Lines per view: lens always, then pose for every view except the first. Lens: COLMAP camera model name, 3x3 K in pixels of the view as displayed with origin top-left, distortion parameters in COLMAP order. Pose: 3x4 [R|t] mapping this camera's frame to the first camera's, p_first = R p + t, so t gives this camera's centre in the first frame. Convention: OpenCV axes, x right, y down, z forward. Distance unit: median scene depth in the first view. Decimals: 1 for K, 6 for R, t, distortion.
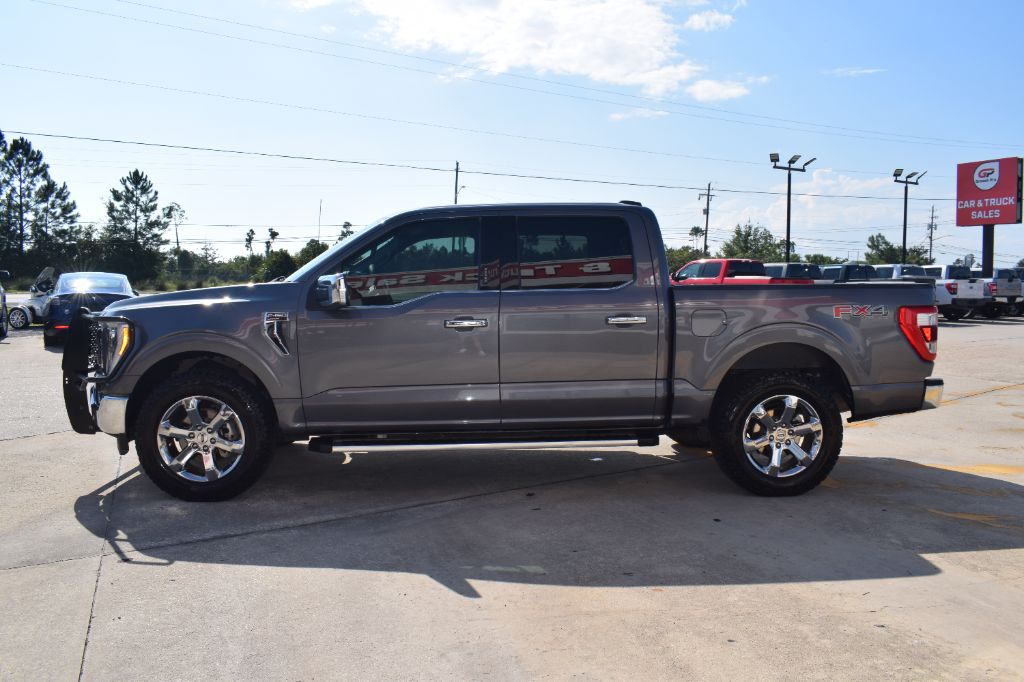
lens RADIAL K [[805.4, 0, 520.6], [0, 805.4, 339.6], [0, 0, 1]] dist [-0.094639, 0.010794]
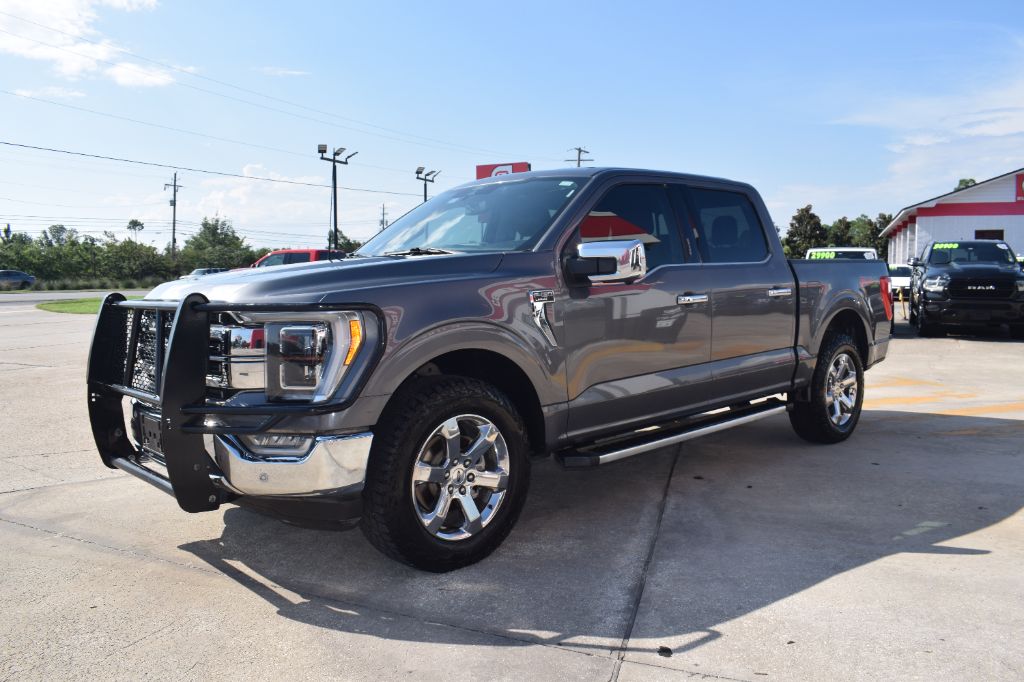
lens RADIAL K [[805.4, 0, 520.6], [0, 805.4, 339.6], [0, 0, 1]] dist [-0.094639, 0.010794]
pose [[0.770613, -0.060013, 0.634471, -0.124303], [0.056495, 0.998070, 0.025788, -0.001434], [-0.634794, 0.015972, 0.772516, 0.066254]]
